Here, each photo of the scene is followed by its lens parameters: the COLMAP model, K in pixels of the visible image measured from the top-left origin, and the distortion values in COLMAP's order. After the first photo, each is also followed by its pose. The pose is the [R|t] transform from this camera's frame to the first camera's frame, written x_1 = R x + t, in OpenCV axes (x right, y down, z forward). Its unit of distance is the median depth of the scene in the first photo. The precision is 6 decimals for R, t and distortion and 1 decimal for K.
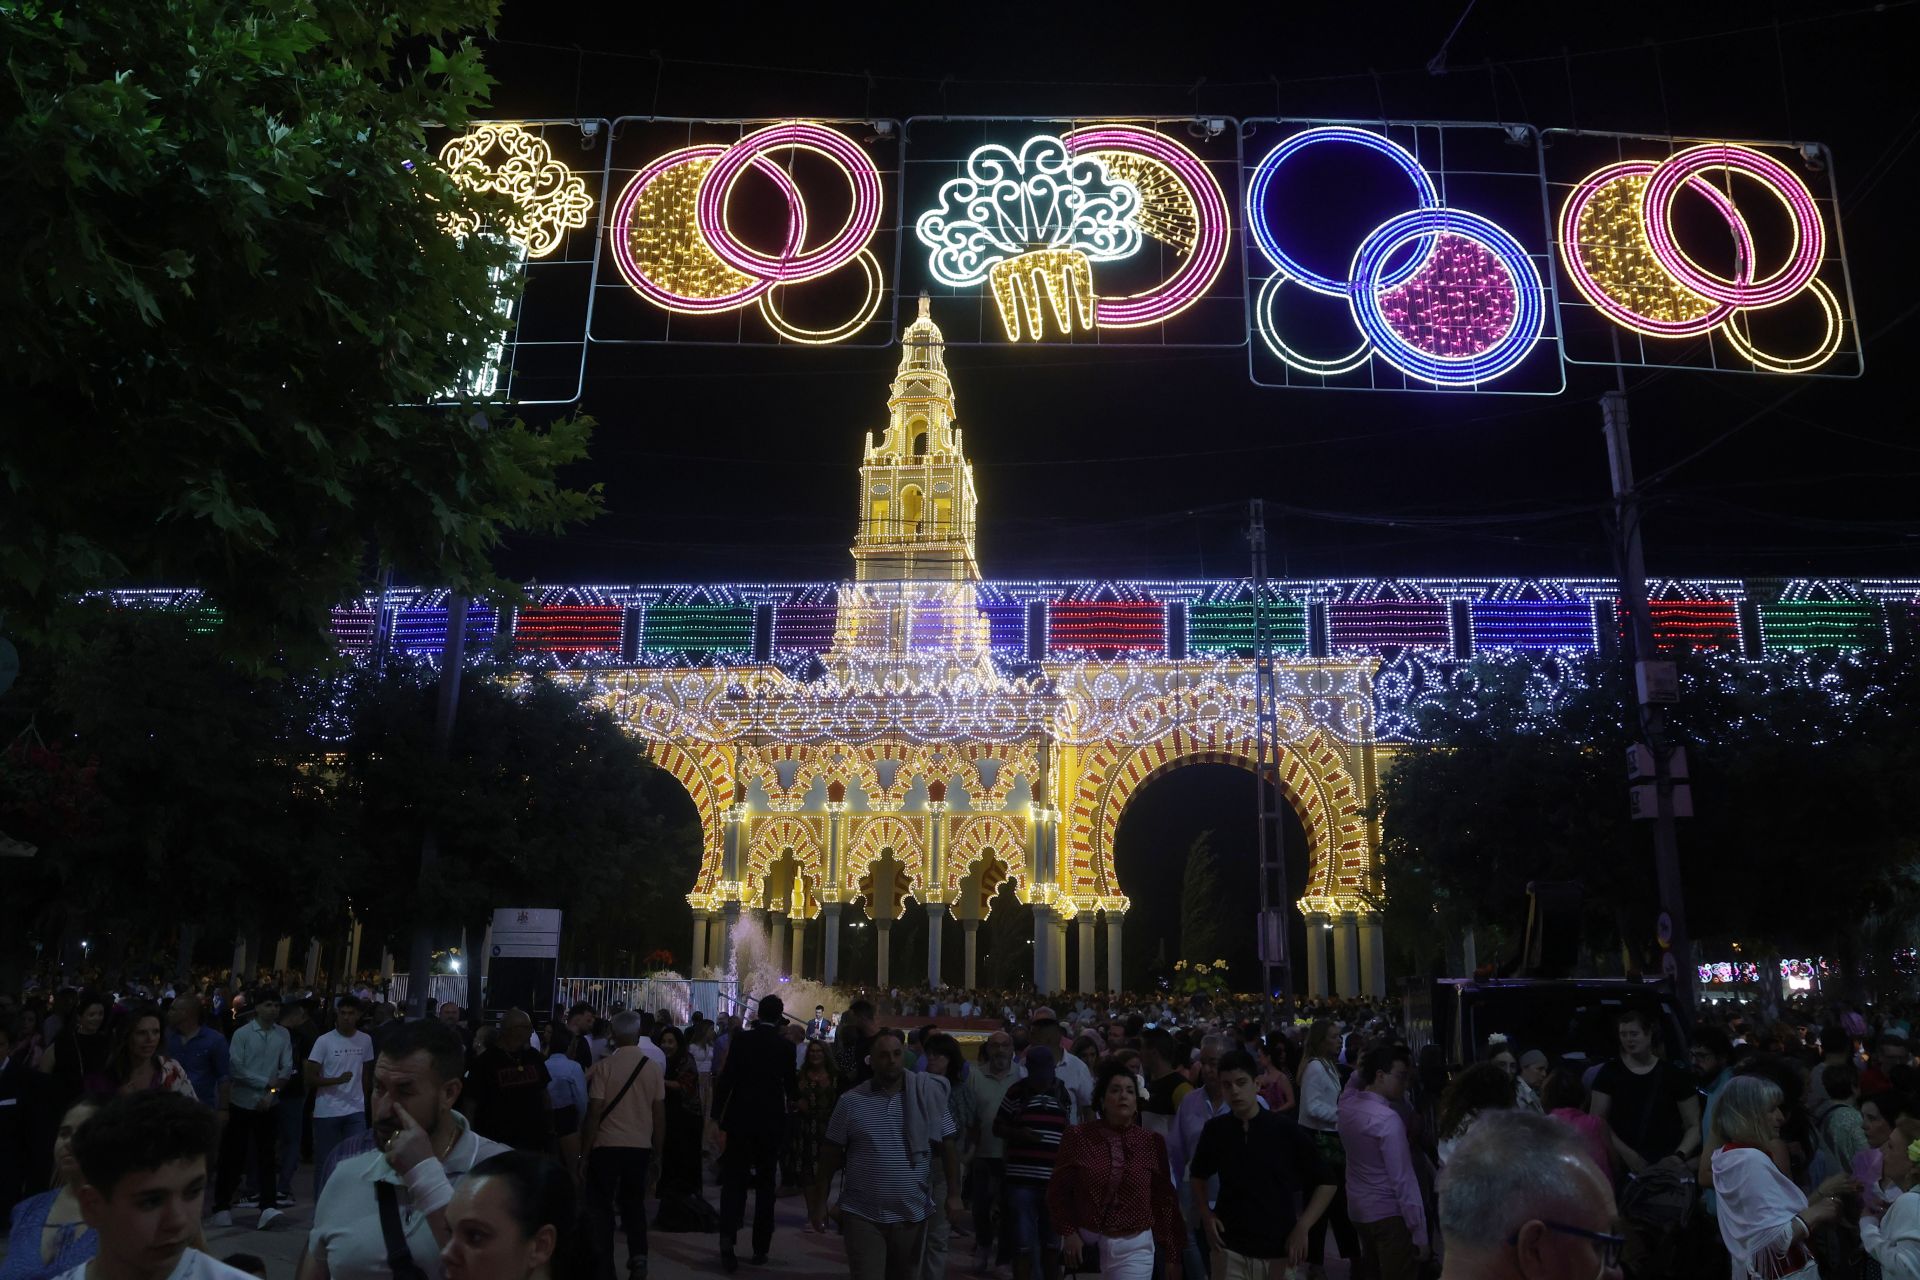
lens RADIAL K [[1310.8, 0, 941.9], [0, 1310.8, 670.8], [0, 0, 1]] dist [-0.058252, -0.003747]
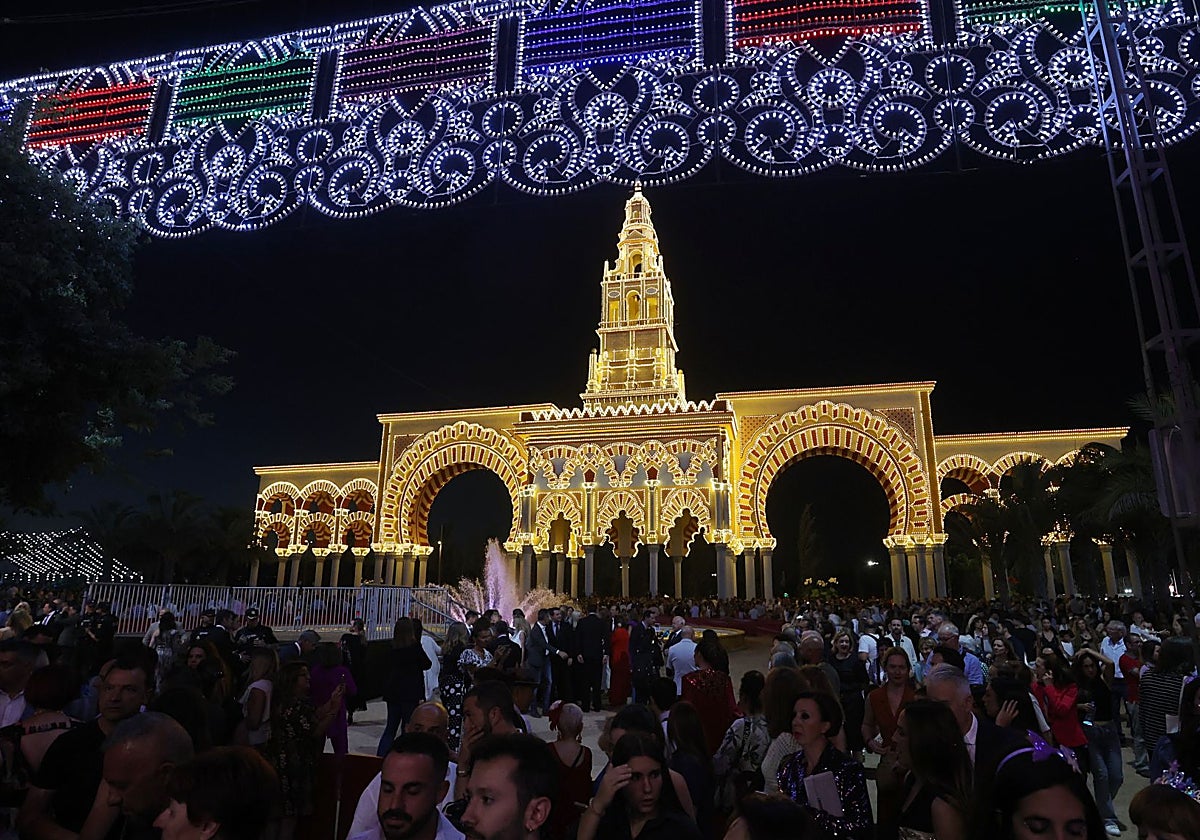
lens RADIAL K [[660.4, 0, 609.0], [0, 660.4, 454.5], [0, 0, 1]] dist [-0.068096, 0.003648]
pose [[0.995977, -0.029522, -0.084612, 0.011786], [0.031344, 0.999303, 0.020284, 0.049328], [0.083954, -0.022854, 0.996207, 0.194450]]
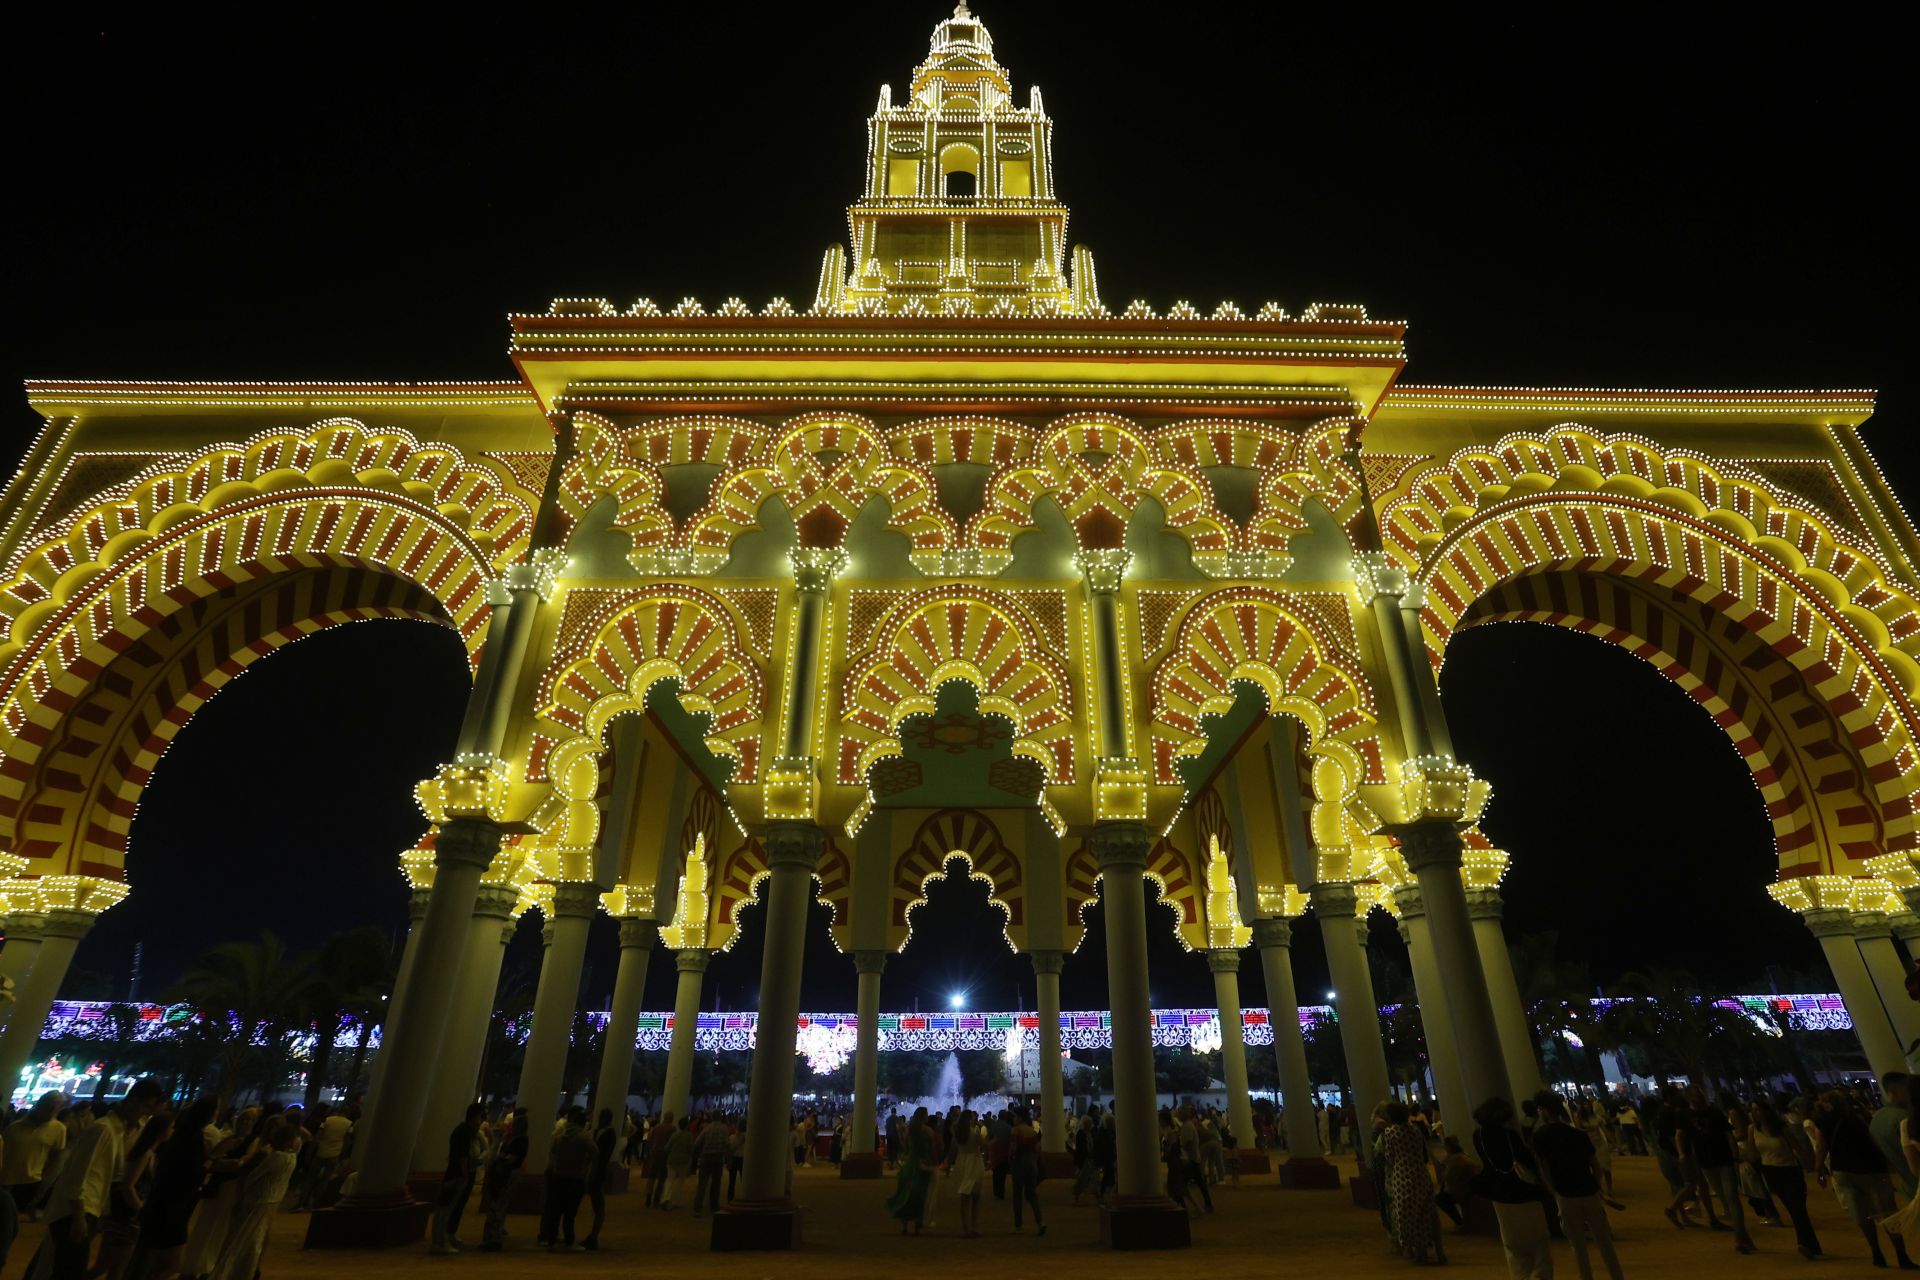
lens RADIAL K [[879.6, 0, 956.3], [0, 879.6, 628.8], [0, 0, 1]] dist [-0.023025, -0.000896]
pose [[0.988126, 0.055335, 0.143338, -0.075146], [-0.021115, 0.972952, -0.230042, 0.171359], [-0.152191, 0.224284, 0.962567, 0.750101]]
